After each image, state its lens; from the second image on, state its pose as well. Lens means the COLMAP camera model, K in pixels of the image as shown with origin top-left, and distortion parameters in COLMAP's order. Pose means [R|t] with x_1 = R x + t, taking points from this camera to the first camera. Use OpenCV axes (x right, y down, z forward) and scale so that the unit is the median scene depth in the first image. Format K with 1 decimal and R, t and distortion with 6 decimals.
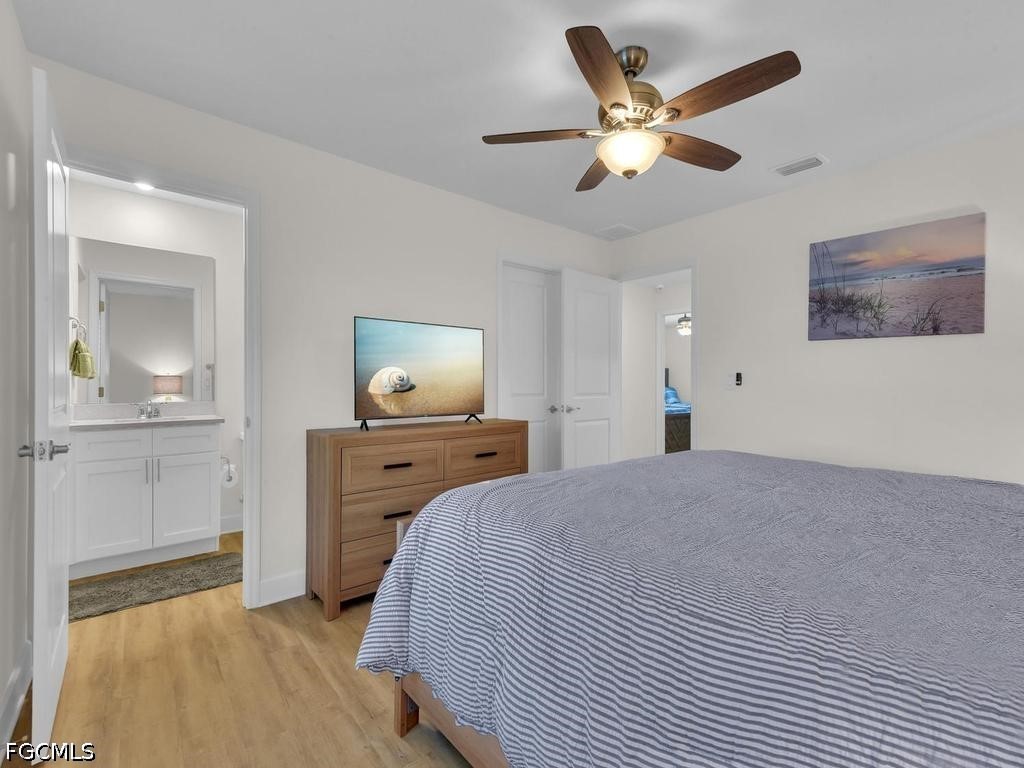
lens RADIAL K [[461.7, 0, 512.0], [0, 461.7, 384.0], [0, 0, 1]] dist [-0.042173, -0.000293]
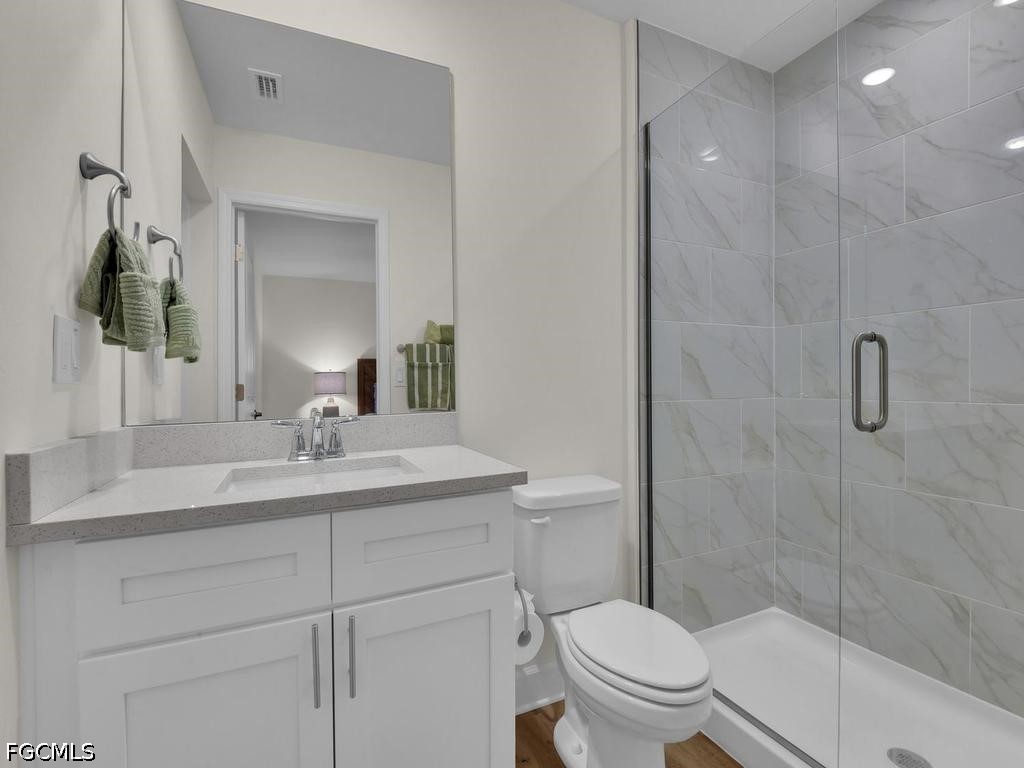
lens RADIAL K [[464.8, 0, 514.0], [0, 464.8, 384.6], [0, 0, 1]] dist [-0.003917, -0.000763]
pose [[0.965844, -0.008897, -0.258971, -0.537429], [0.010150, 0.999942, 0.003501, 0.011874], [0.258925, -0.006010, 0.965879, 0.653796]]
